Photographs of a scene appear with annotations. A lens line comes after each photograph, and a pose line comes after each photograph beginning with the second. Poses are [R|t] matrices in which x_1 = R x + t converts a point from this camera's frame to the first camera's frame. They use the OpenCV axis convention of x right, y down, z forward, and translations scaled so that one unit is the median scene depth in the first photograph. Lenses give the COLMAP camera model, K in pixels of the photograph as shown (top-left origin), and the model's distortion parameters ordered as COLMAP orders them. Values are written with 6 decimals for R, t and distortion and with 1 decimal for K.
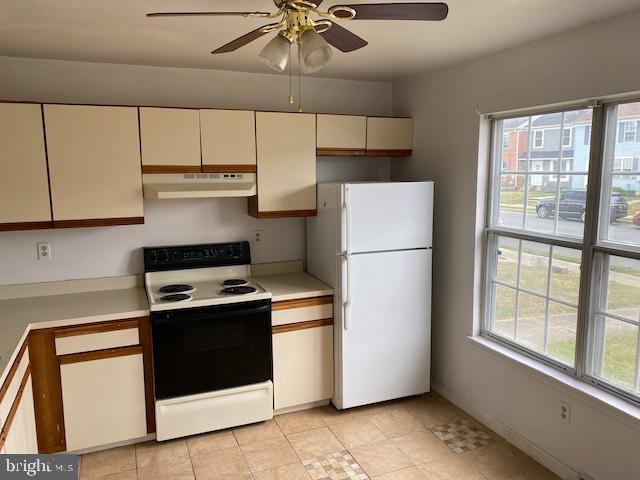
lens RADIAL K [[488.5, 0, 325.3], [0, 488.5, 238.6], [0, 0, 1]] dist [0.013405, -0.042533]
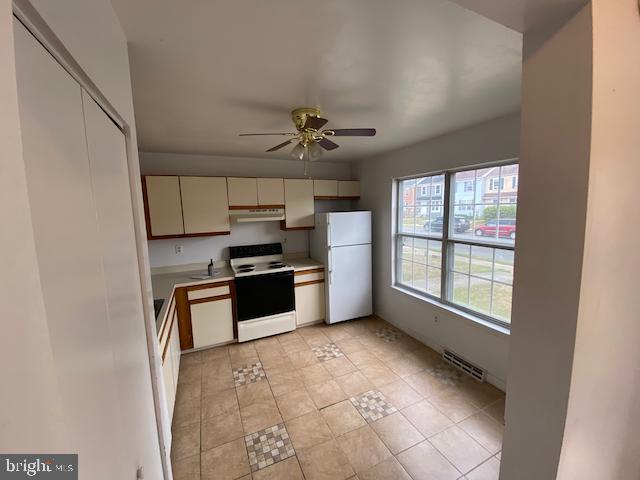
lens RADIAL K [[258.6, 0, 324.9], [0, 258.6, 239.7], [0, 0, 1]] dist [0.012159, -0.000882]
pose [[0.998845, -0.024013, 0.041625, -0.023428], [0.024876, 0.999483, -0.020357, 0.021987], [-0.041115, 0.021369, 0.998926, -0.085651]]
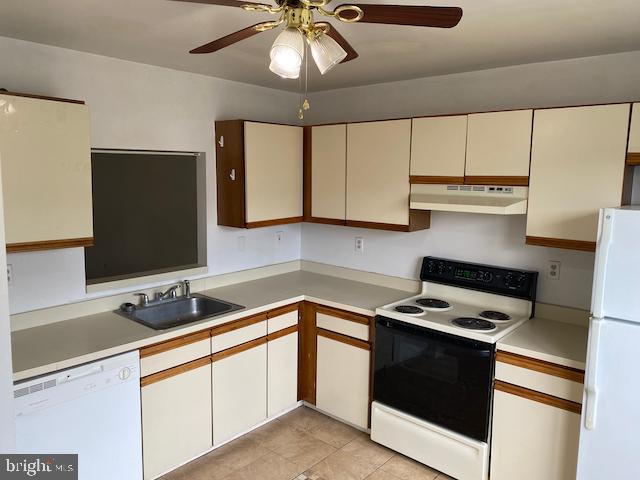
lens RADIAL K [[488.5, 0, 320.6], [0, 488.5, 236.2], [0, 0, 1]] dist [0.013405, -0.042533]
pose [[0.414736, 0.126278, -0.901137, 0.472810], [-0.145407, 0.986795, 0.071360, -0.067478], [0.898249, 0.101436, 0.427621, 0.392832]]
